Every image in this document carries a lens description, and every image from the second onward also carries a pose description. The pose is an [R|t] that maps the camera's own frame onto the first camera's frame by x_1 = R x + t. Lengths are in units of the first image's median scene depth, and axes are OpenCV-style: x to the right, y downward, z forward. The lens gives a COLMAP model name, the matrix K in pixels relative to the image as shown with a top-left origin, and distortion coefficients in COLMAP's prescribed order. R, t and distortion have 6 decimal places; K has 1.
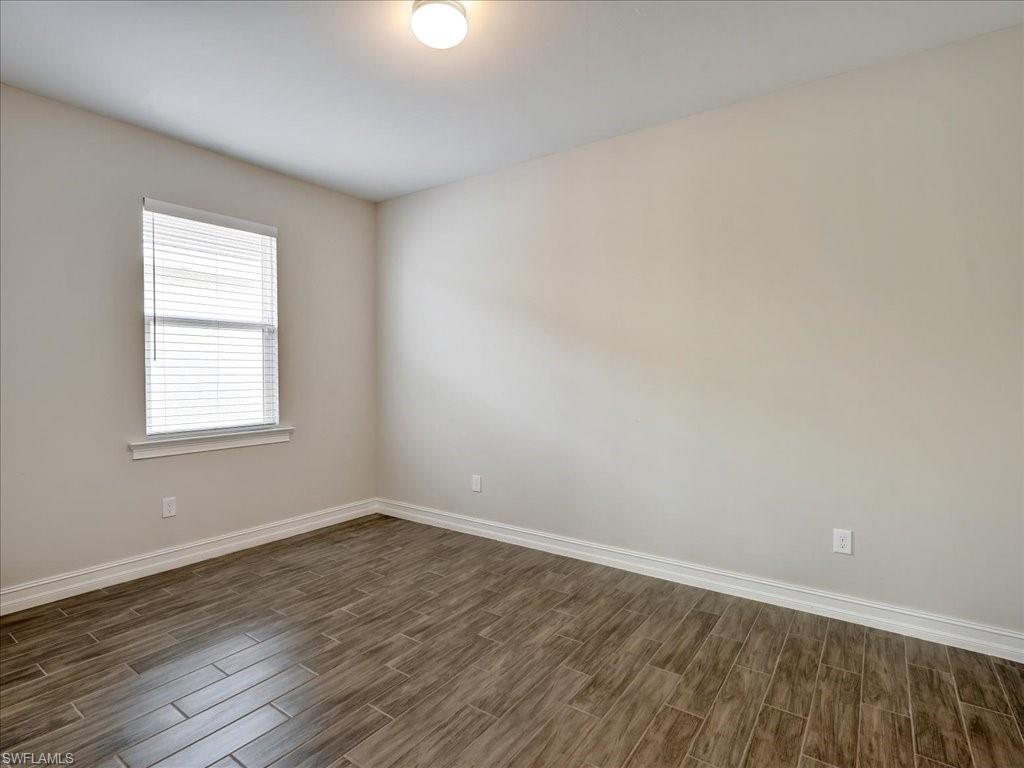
lens RADIAL K [[519.2, 0, 507.9], [0, 519.2, 389.6], [0, 0, 1]] dist [-0.012159, 0.005008]
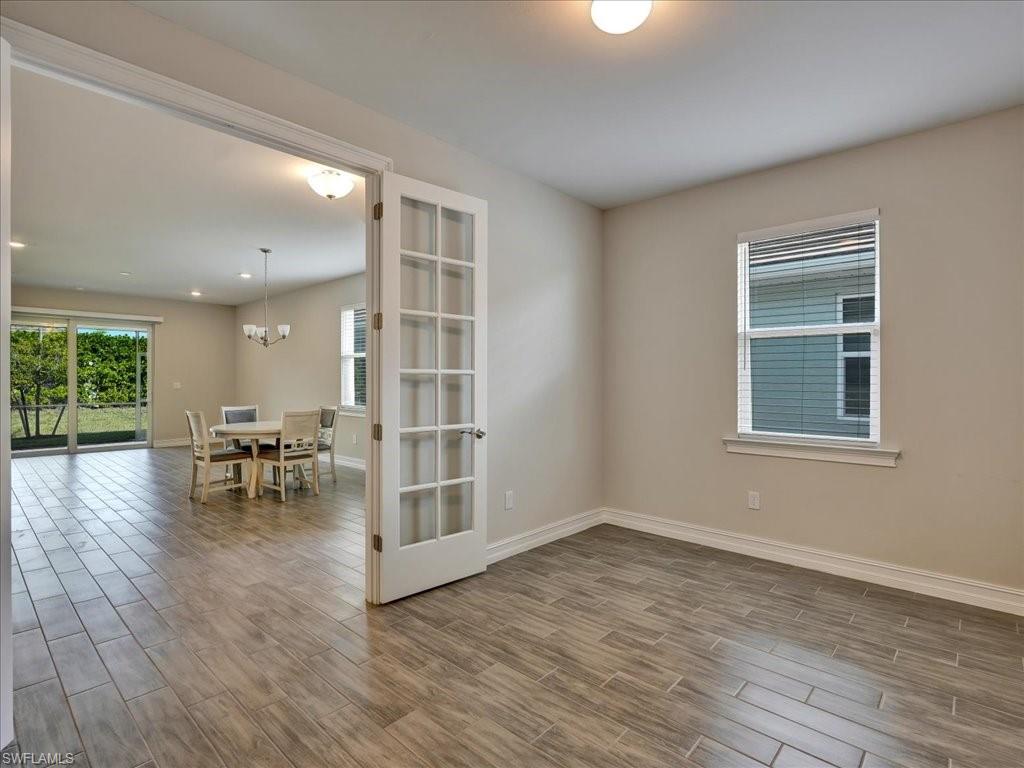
lens RADIAL K [[519.2, 0, 506.2], [0, 519.2, 373.3], [0, 0, 1]] dist [-0.012159, 0.005008]
pose [[-0.131055, -0.012959, -0.991290, 0.639251], [-0.032447, 0.999435, -0.008776, -0.026206], [0.990844, 0.031015, -0.131402, 0.718705]]
